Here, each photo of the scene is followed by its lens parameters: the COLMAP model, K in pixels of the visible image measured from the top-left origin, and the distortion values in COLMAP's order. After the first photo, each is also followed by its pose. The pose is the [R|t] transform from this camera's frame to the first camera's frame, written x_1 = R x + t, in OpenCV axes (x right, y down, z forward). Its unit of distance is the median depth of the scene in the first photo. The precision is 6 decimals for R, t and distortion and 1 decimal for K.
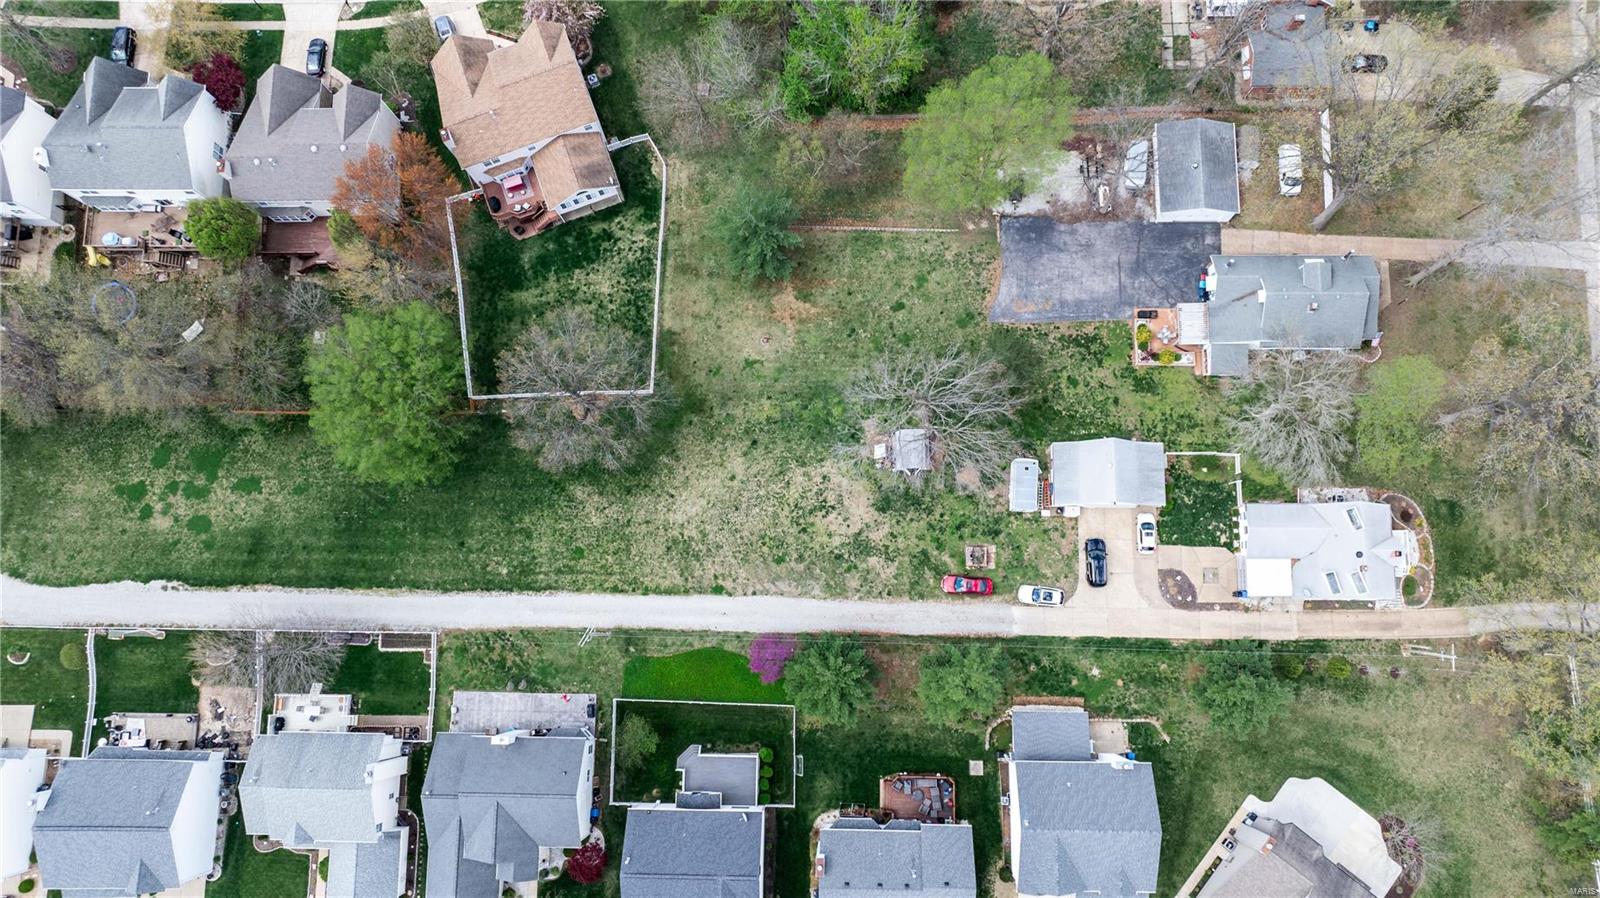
lens RADIAL K [[1123.2, 0, 800.6], [0, 1123.2, 452.8], [0, 0, 1]] dist [-0.010155, 0.012847]
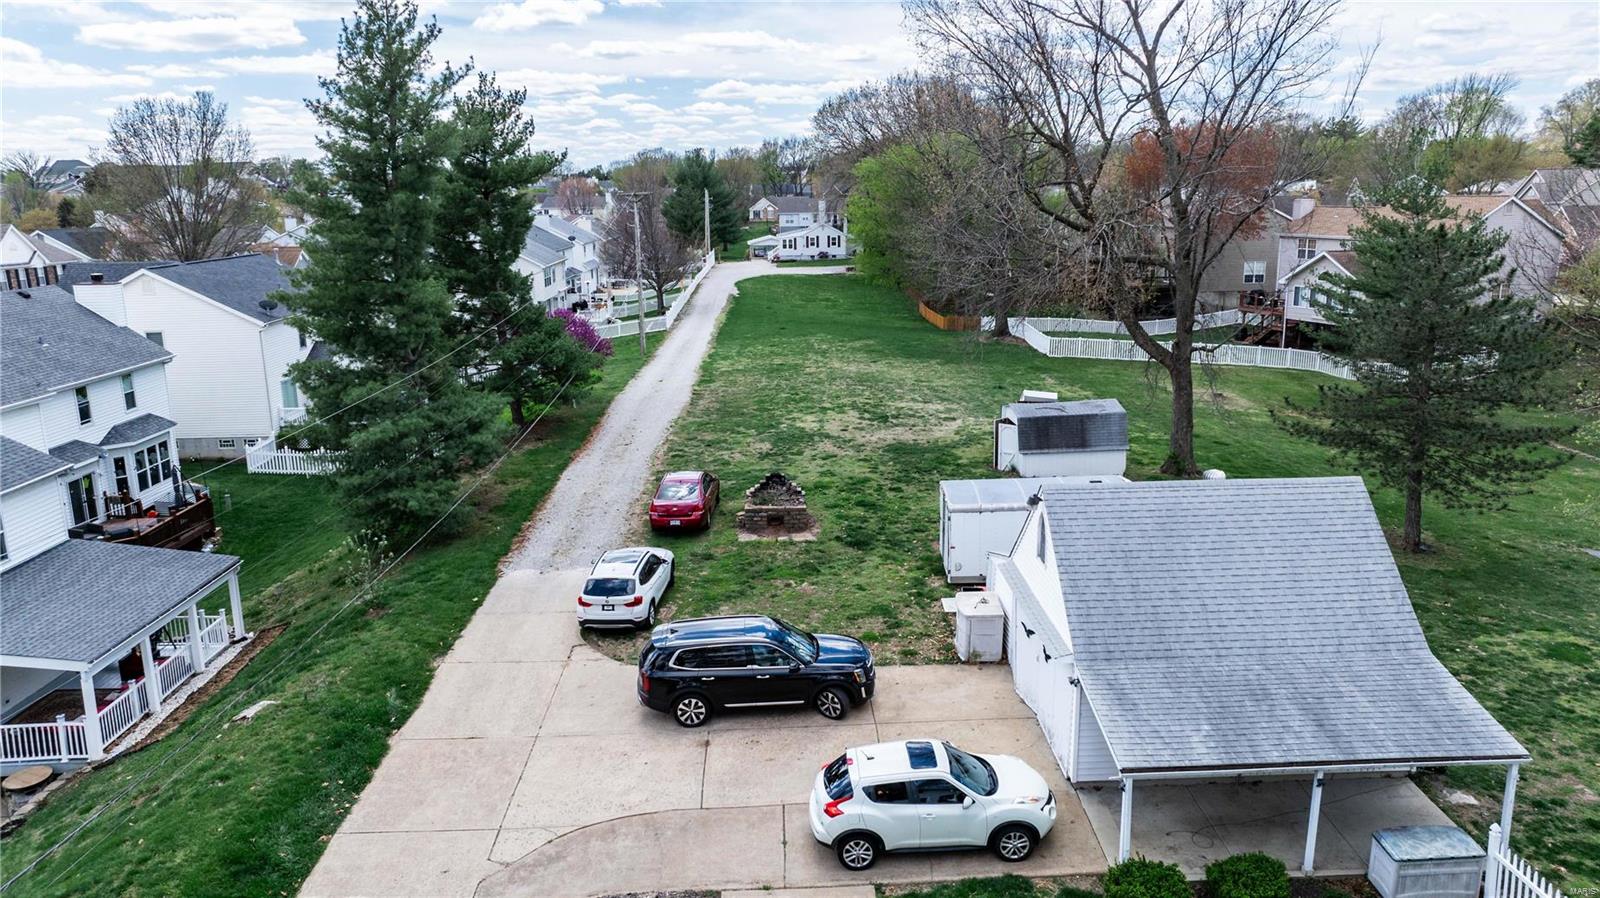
lens RADIAL K [[1123.2, 0, 800.3], [0, 1123.2, 449.5], [0, 0, 1]] dist [-0.010155, 0.012847]
pose [[0.039663, 0.254308, -0.966310, 0.452949], [-0.982504, 0.186041, 0.008634, 0.079259], [0.181969, 0.949061, 0.257238, 0.897602]]
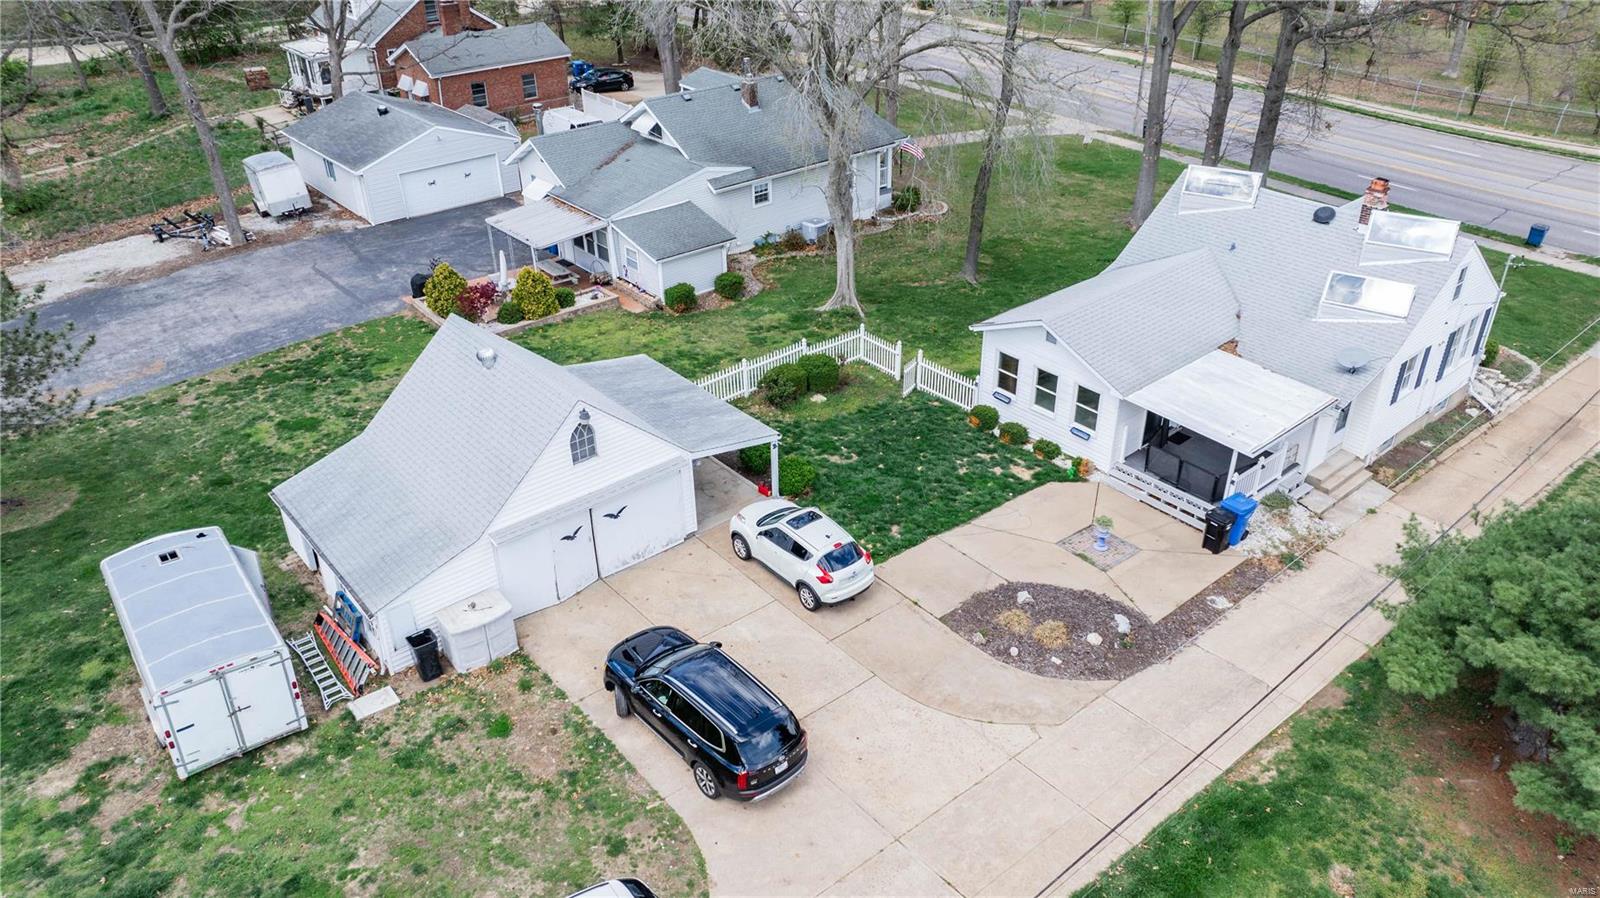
lens RADIAL K [[1123.2, 0, 795.8], [0, 1123.2, 444.0], [0, 0, 1]] dist [-0.010155, 0.012847]
pose [[0.756539, -0.314611, 0.573296, 0.174549], [0.643505, 0.514204, -0.567005, 0.195908], [-0.116405, 0.797881, 0.591469, 0.833475]]
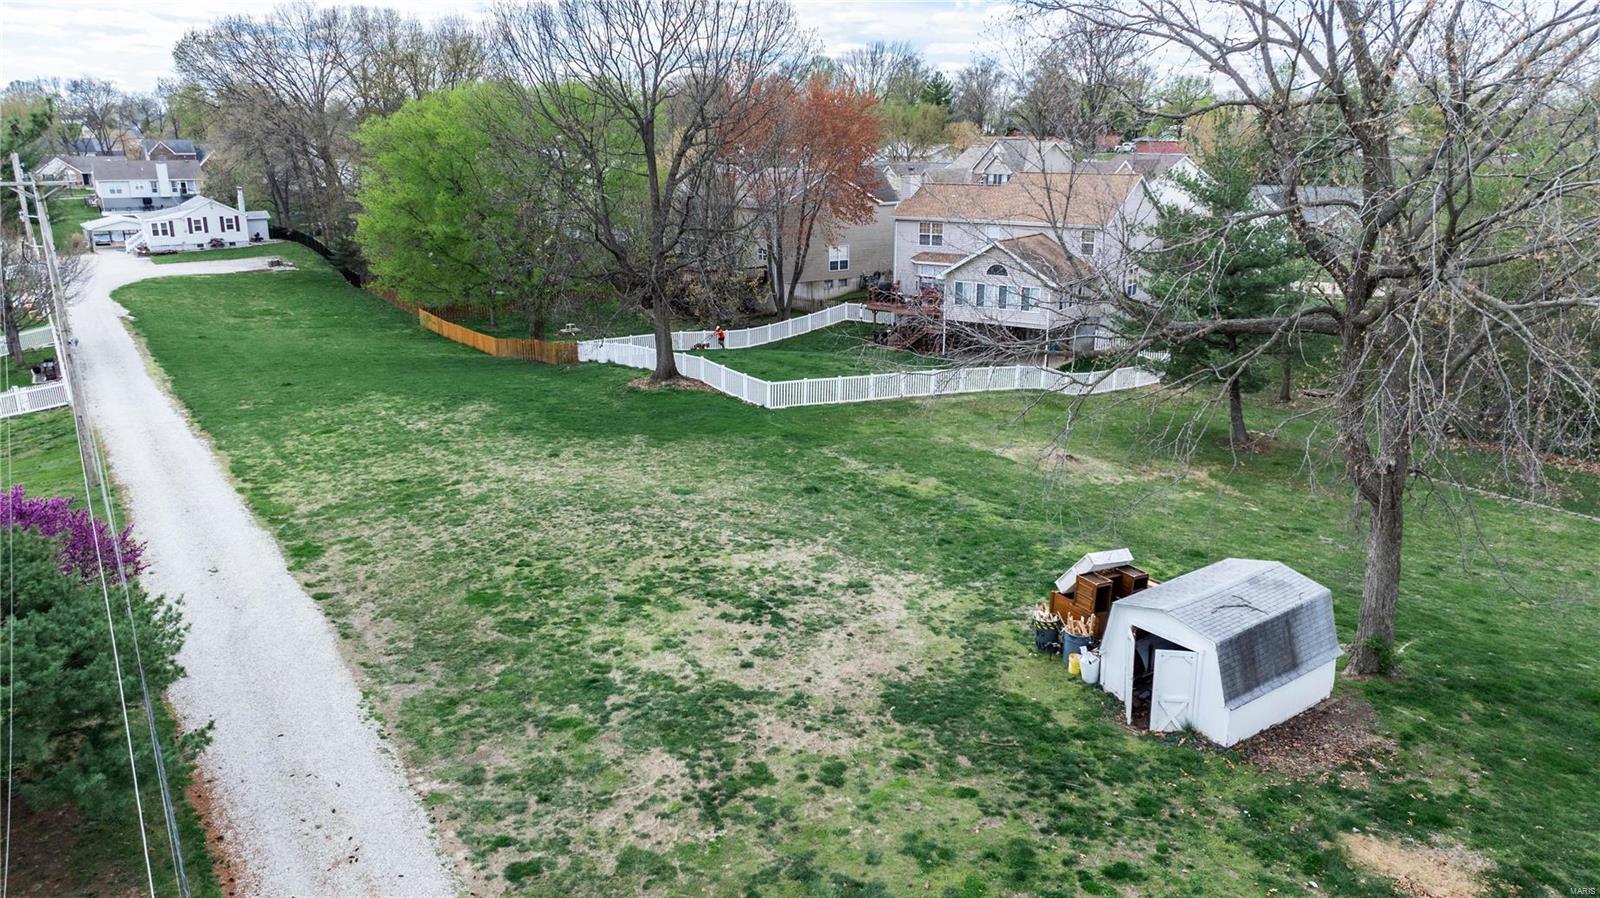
lens RADIAL K [[1123.2, 0, 802.2], [0, 1123.2, 441.8], [0, 0, 1]] dist [-0.010155, 0.012847]
pose [[0.574175, 0.240677, -0.782558, 0.209376], [-0.809194, 0.312291, -0.497673, 0.151751], [0.124608, 0.918993, 0.374064, 0.882118]]
